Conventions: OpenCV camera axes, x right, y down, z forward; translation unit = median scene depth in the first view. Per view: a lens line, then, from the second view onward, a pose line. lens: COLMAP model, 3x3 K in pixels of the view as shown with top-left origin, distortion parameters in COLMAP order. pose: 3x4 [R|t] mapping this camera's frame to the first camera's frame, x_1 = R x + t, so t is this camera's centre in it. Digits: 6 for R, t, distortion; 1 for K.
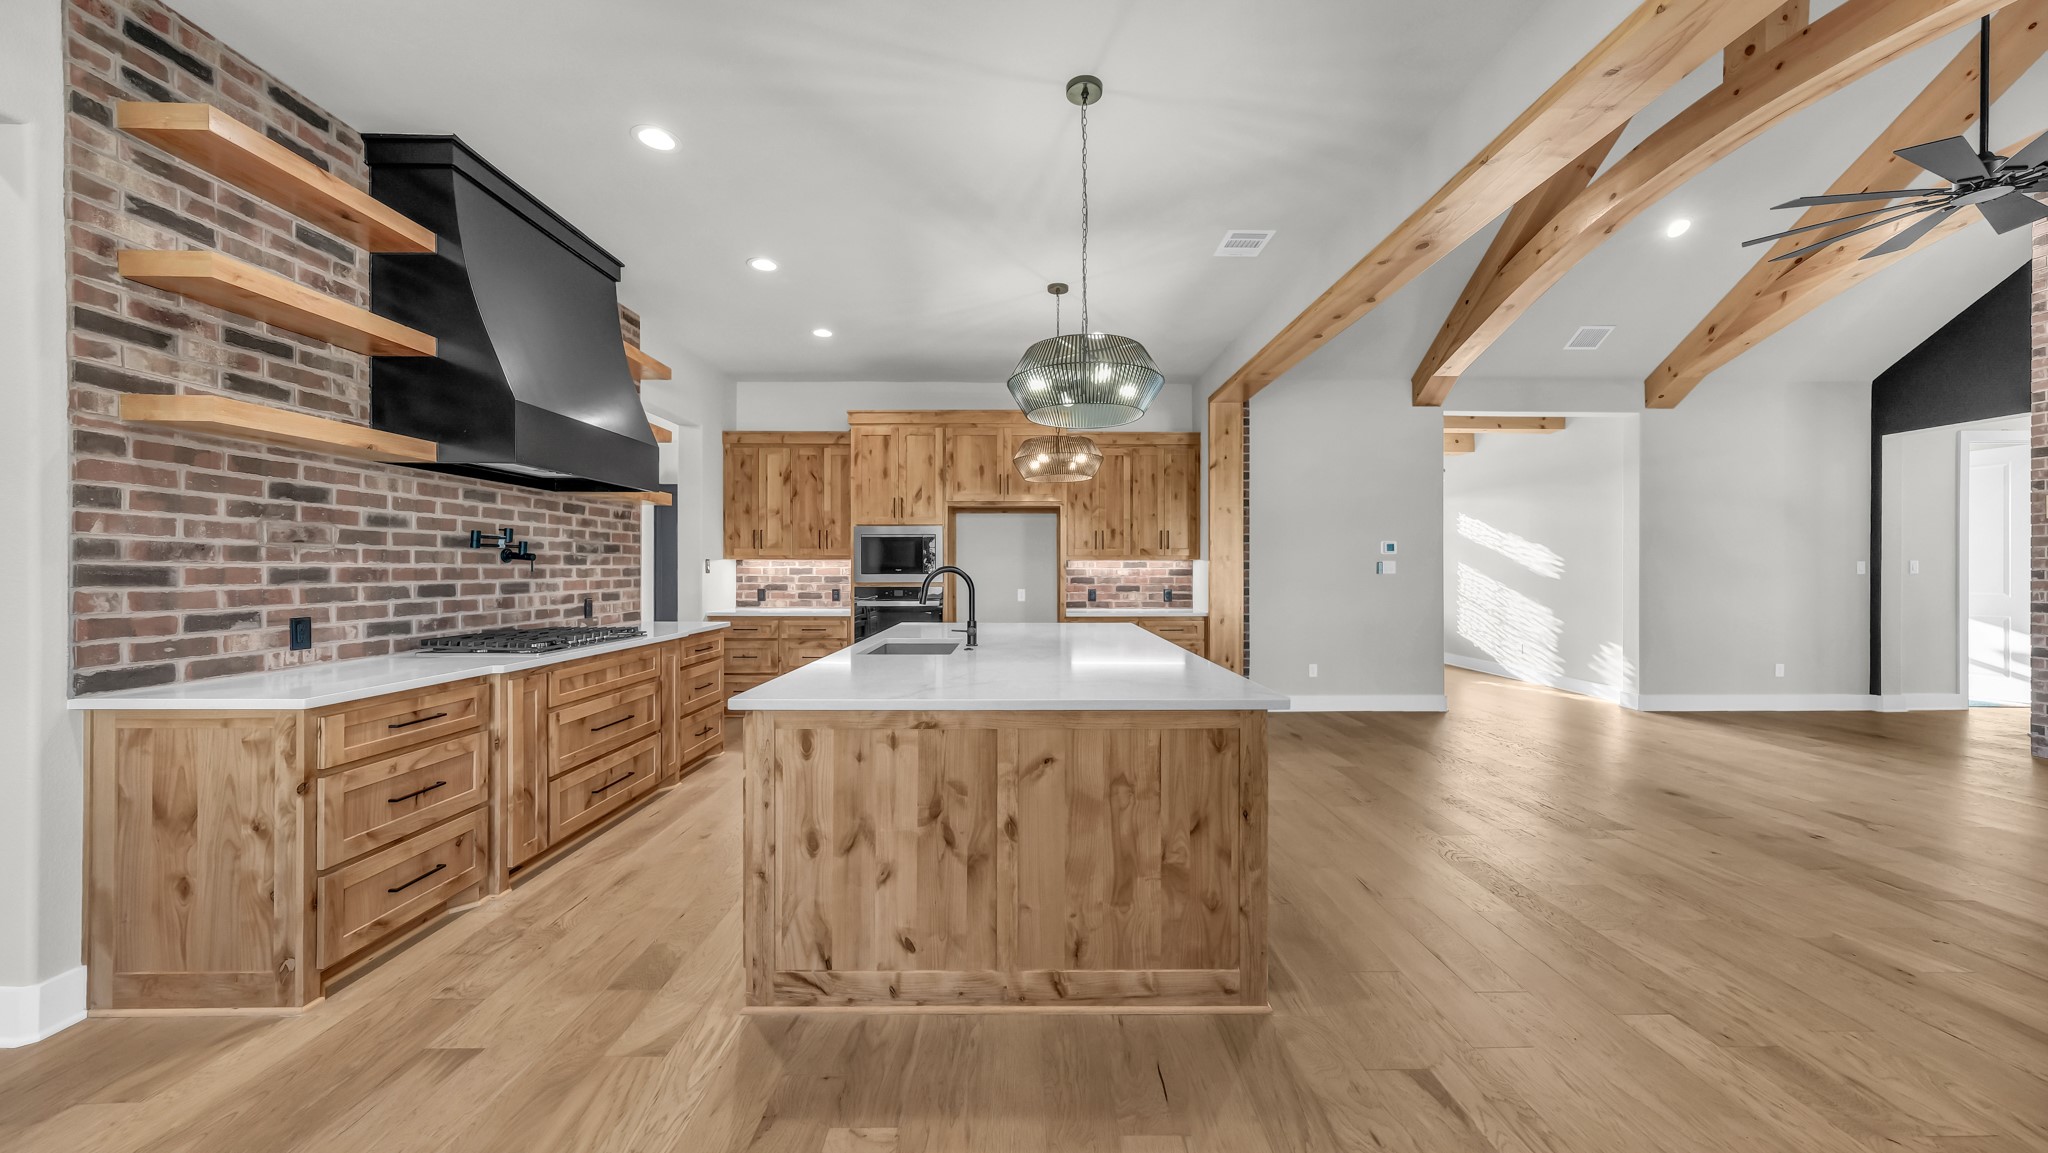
lens RADIAL K [[699.9, 0, 1024.8], [0, 699.9, 572.0], [0, 0, 1]] dist [-0.009559, 0.005674]
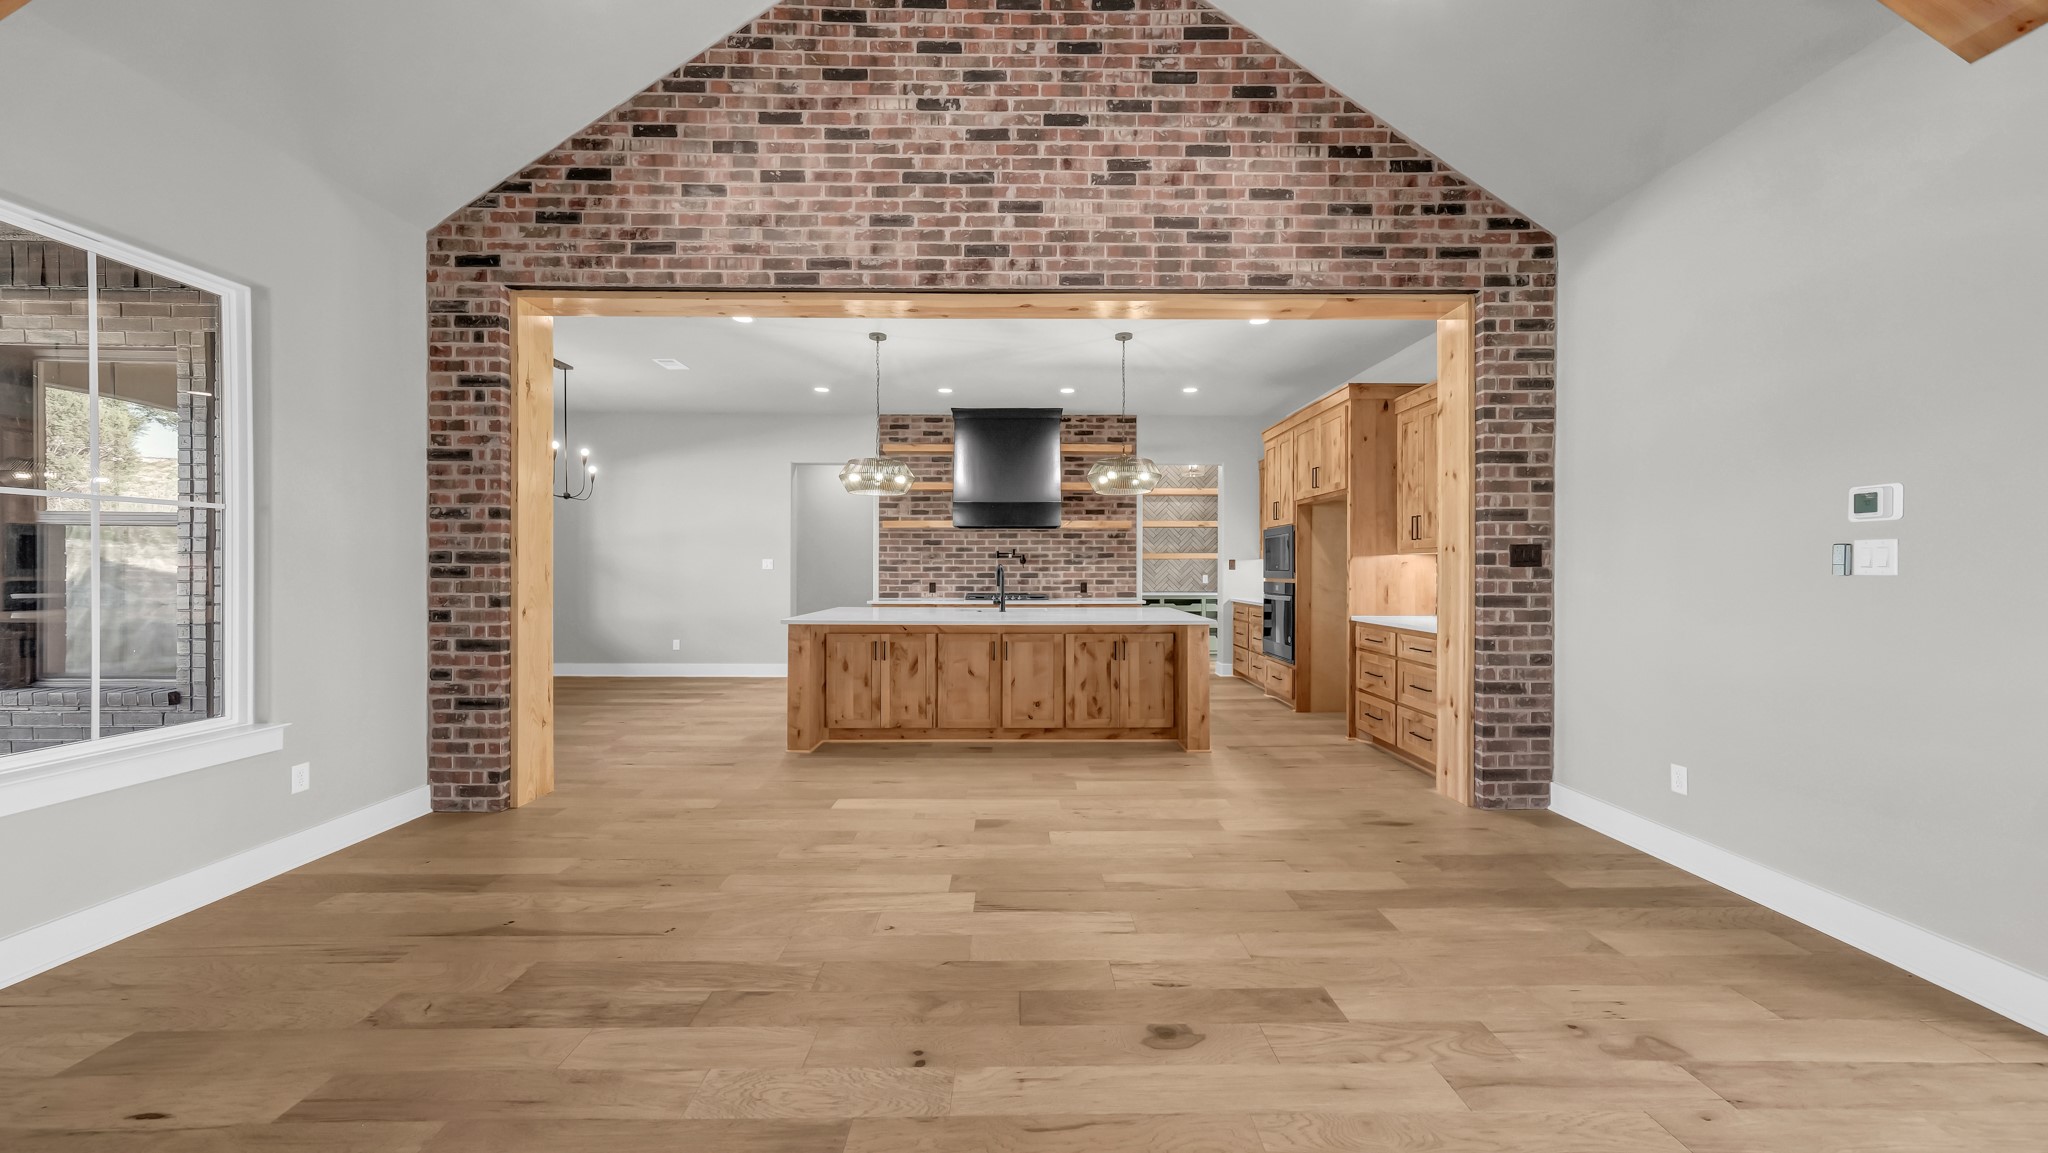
lens RADIAL K [[729.5, 0, 1063.0], [0, 729.5, 570.2], [0, 0, 1]] dist [-0.006549, 0.005642]
pose [[0.044462, 0.002122, -0.999009, 2.059654], [-0.003751, 0.999991, 0.001957, 0.001796], [0.999004, 0.003661, 0.044469, 1.315220]]
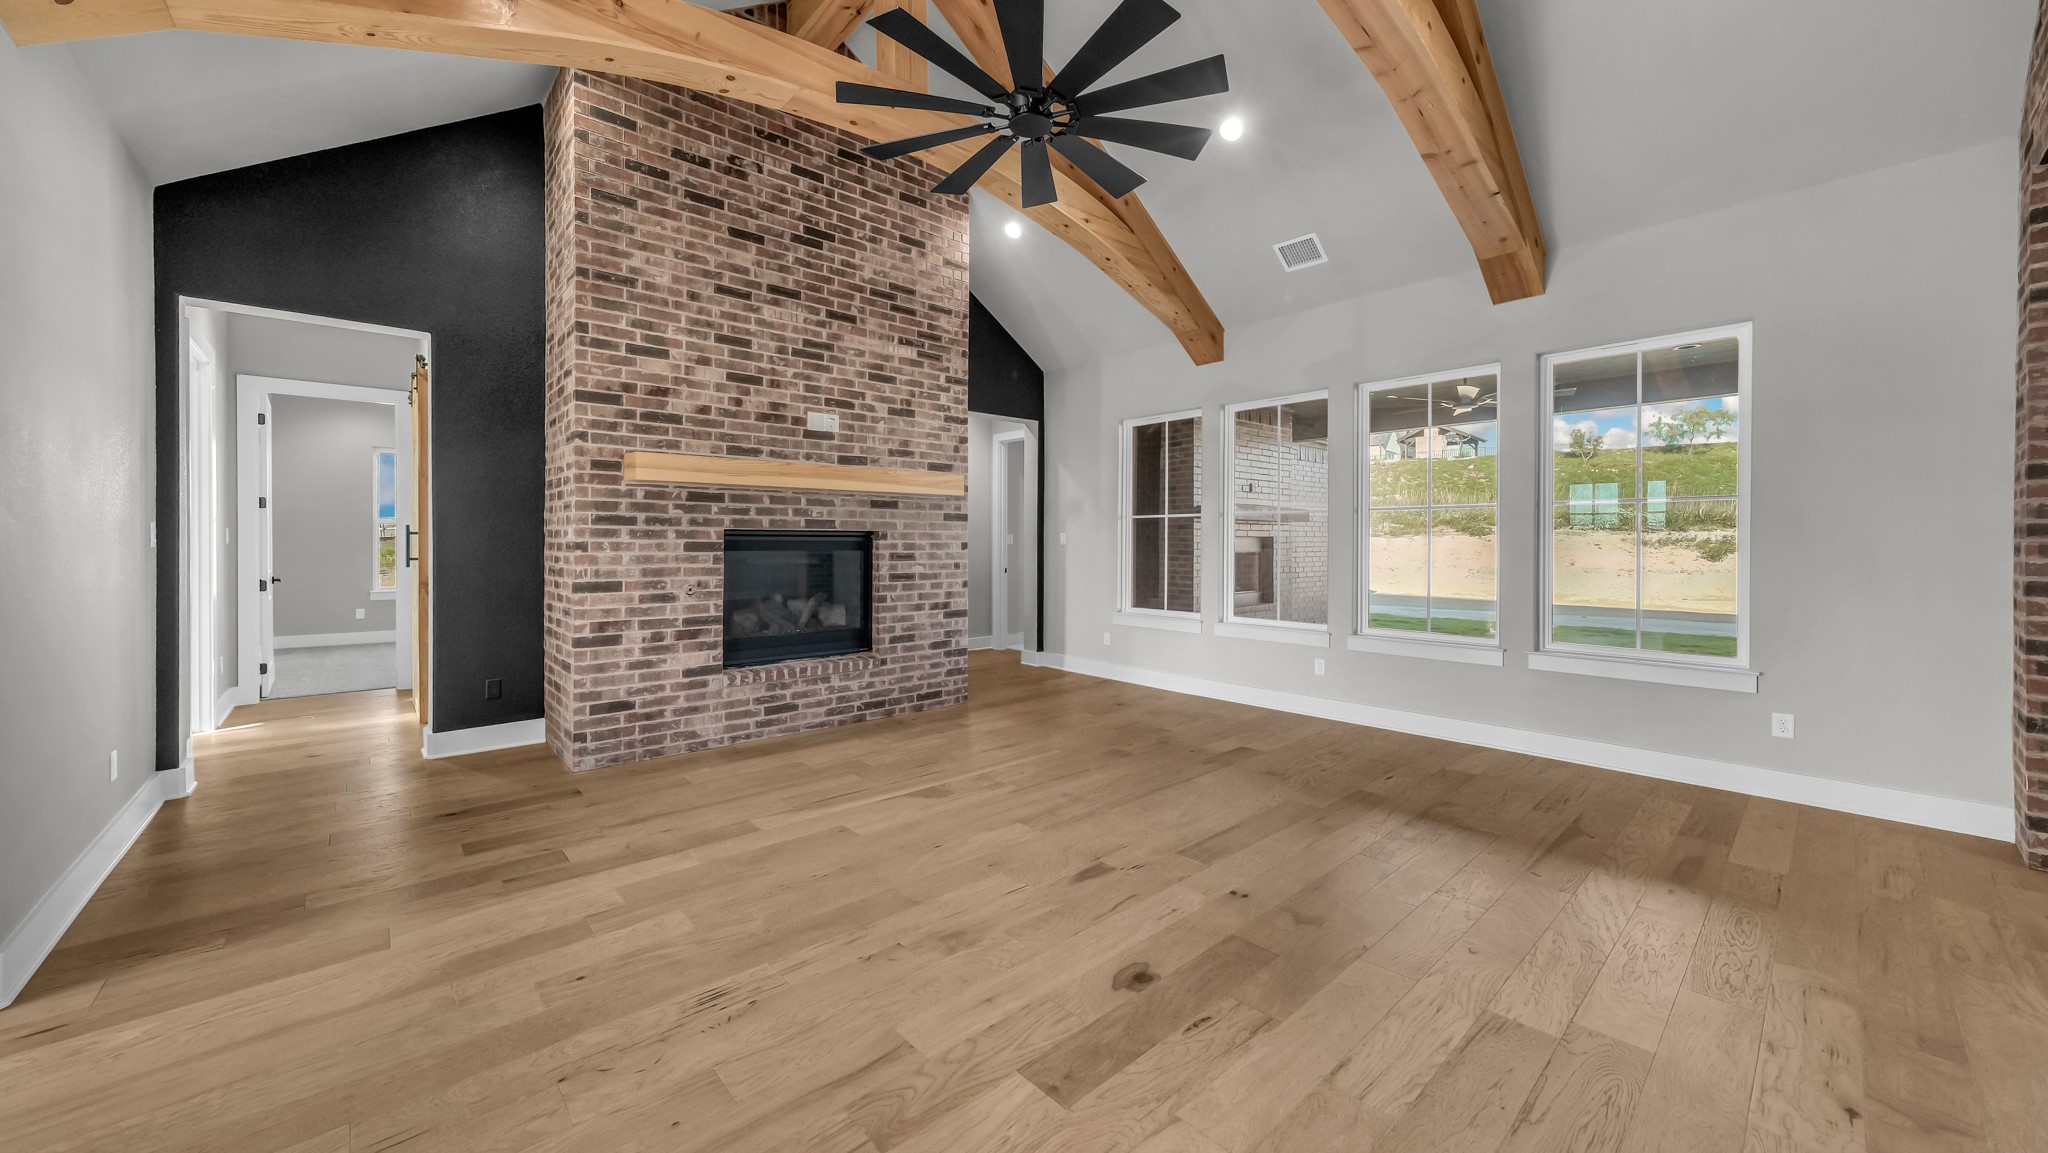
lens RADIAL K [[731.7, 0, 1003.4], [0, 731.7, 543.2], [0, 0, 1]] dist [-0.008099, 0.004701]
pose [[-0.661204, -0.000793, 0.750206, 0.852249], [0.001129, 0.999997, 0.002052, -0.000735], [-0.750205, 0.002204, -0.661201, 2.076342]]
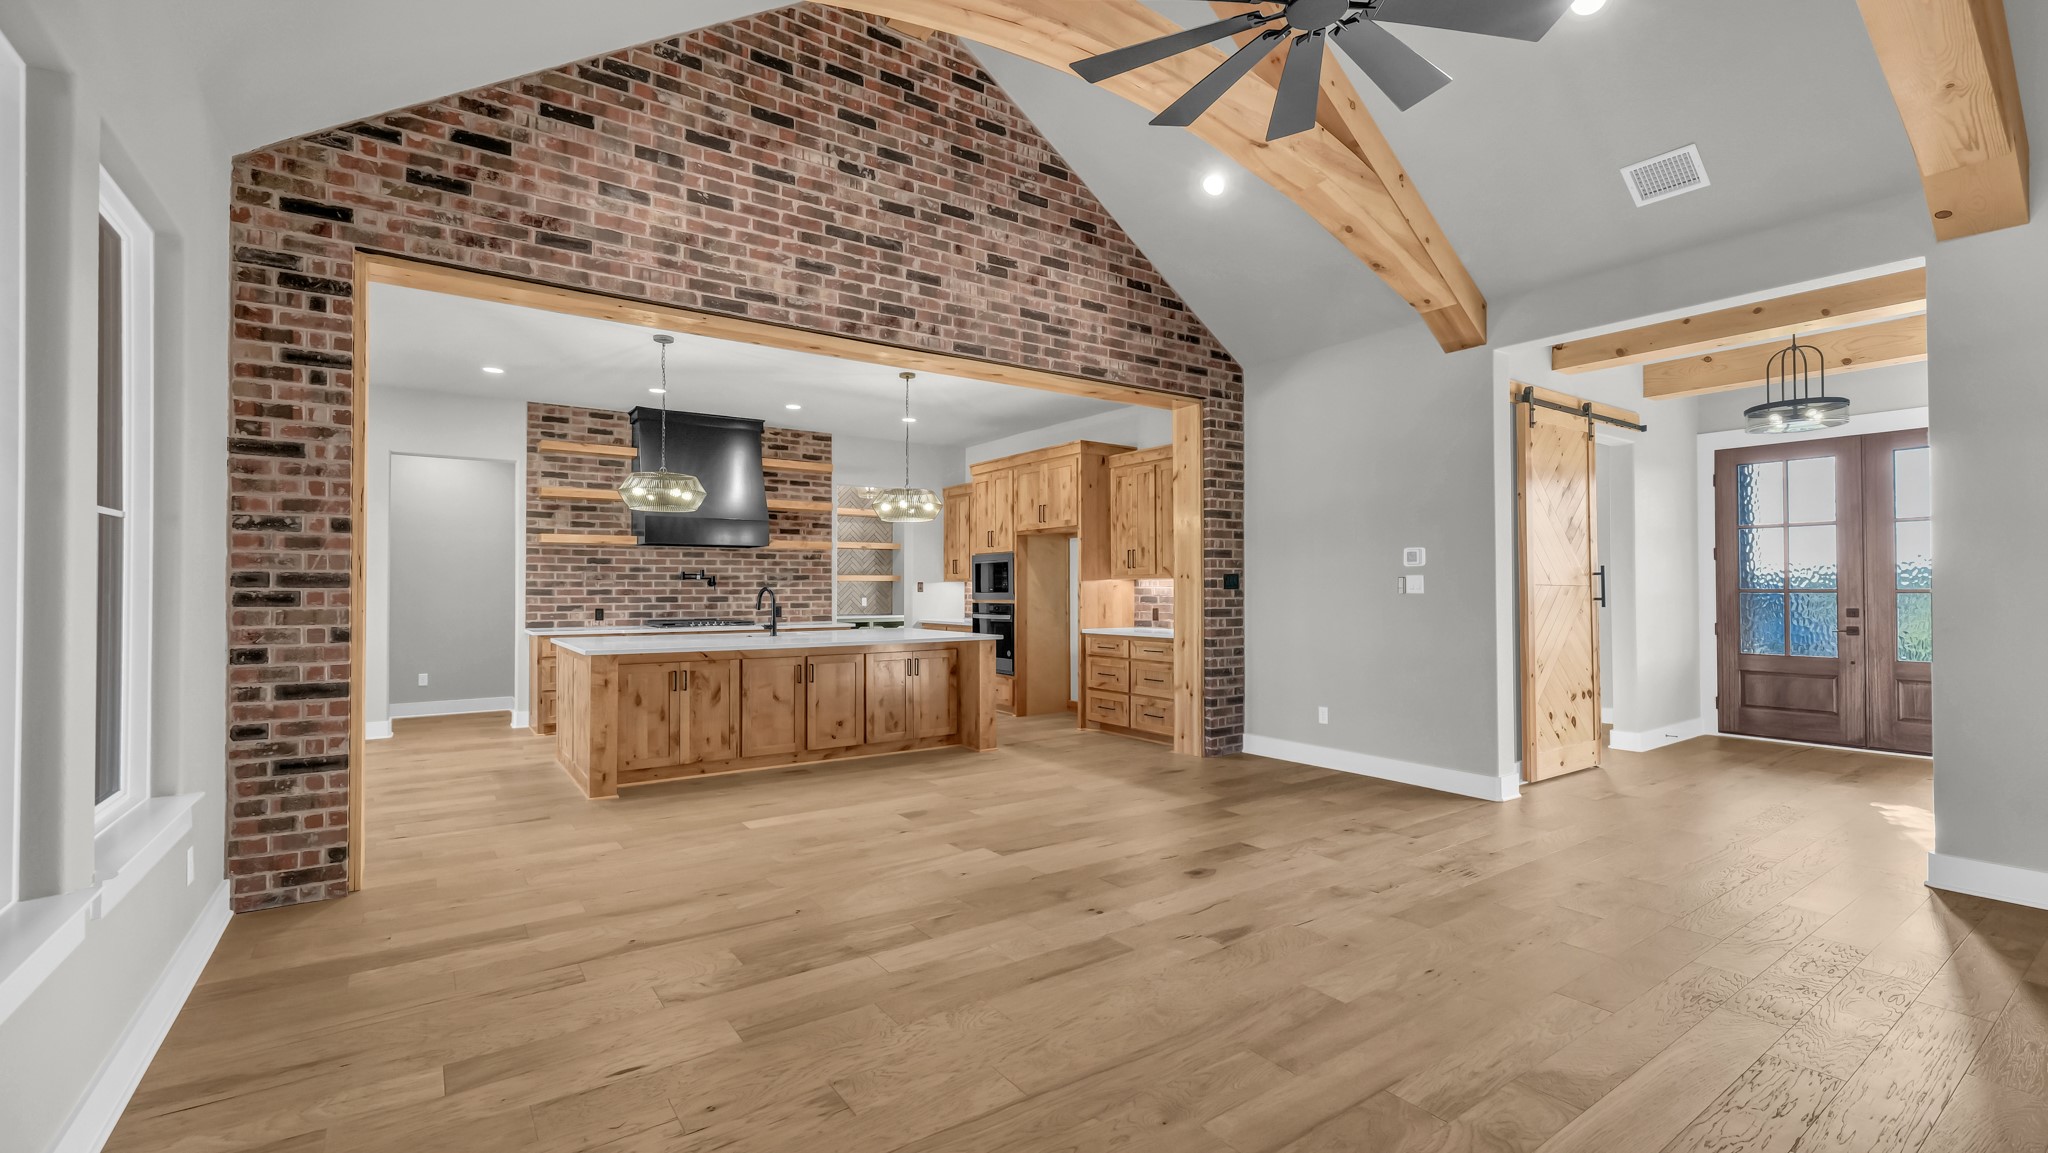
lens RADIAL K [[838.5, 0, 1054.7], [0, 838.5, 579.8], [0, 0, 1]] dist [-0.001891, 0.000106]
pose [[0.600896, -0.011182, -0.799249, 2.302583], [0.000024, 0.999902, -0.013971, 0.001602], [0.799327, 0.008376, 0.600838, 0.432830]]
